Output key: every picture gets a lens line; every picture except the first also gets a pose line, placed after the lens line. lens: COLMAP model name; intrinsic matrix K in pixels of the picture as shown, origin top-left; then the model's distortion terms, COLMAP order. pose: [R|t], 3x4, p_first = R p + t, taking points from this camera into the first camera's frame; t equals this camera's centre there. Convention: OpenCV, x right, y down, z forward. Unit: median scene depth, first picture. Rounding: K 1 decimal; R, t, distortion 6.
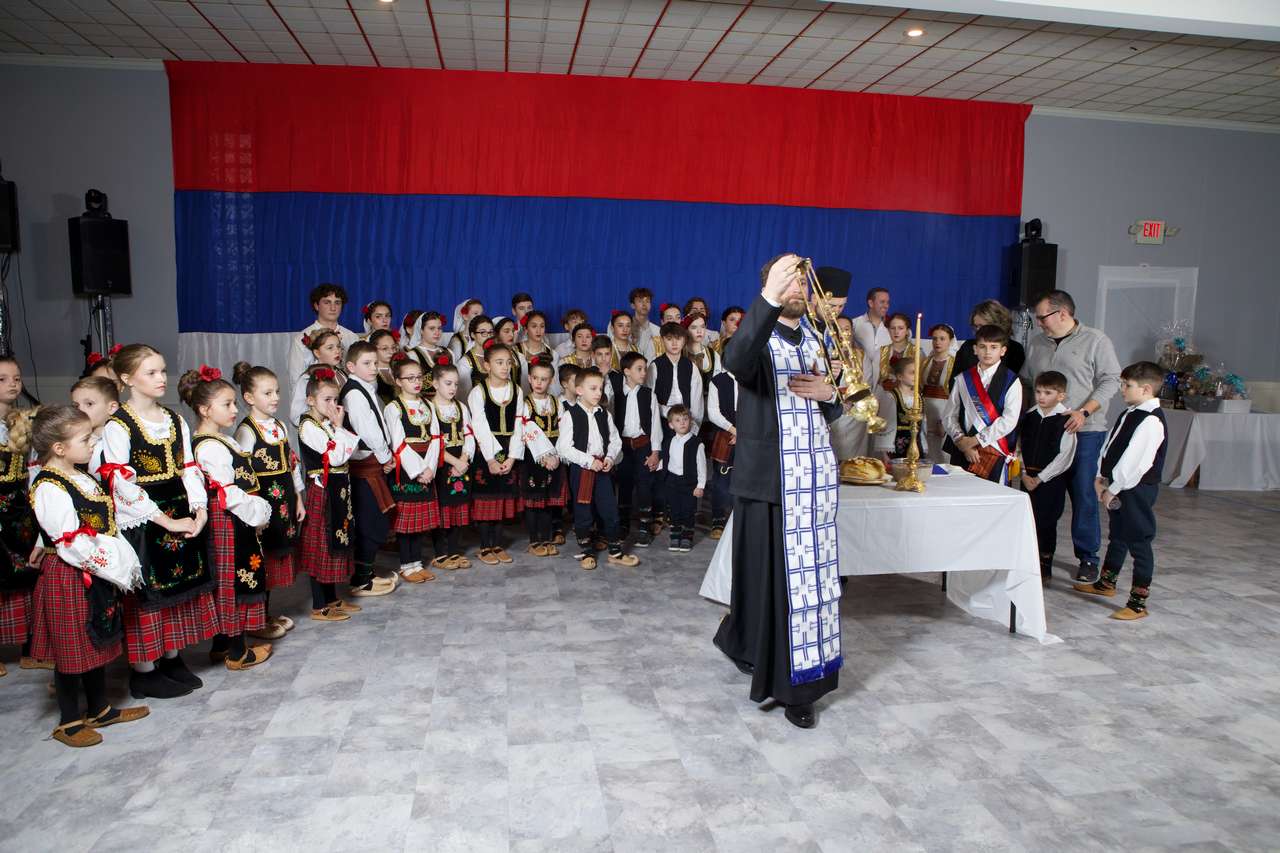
lens RADIAL K [[899.8, 0, 636.7], [0, 899.8, 423.1], [0, 0, 1]] dist [-0.102478, 0.074443]
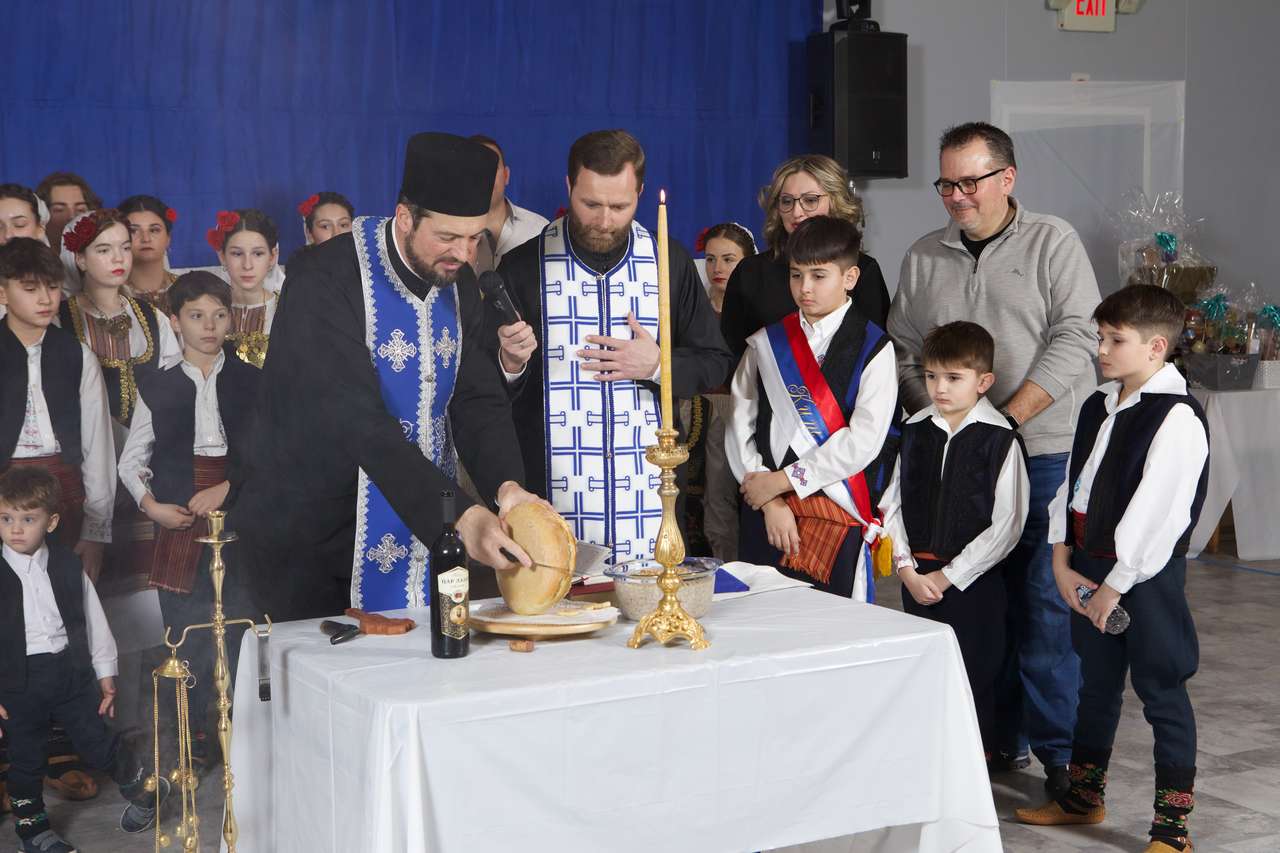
lens RADIAL K [[1996.1, 0, 638.4], [0, 1996.1, 425.3], [0, 0, 1]] dist [0.082700, 0.000000]
pose [[0.944302, -0.062135, 0.323161, 0.015833], [0.068104, 0.997652, -0.007184, -0.012952], [-0.321956, 0.028792, 0.946317, 0.156109]]
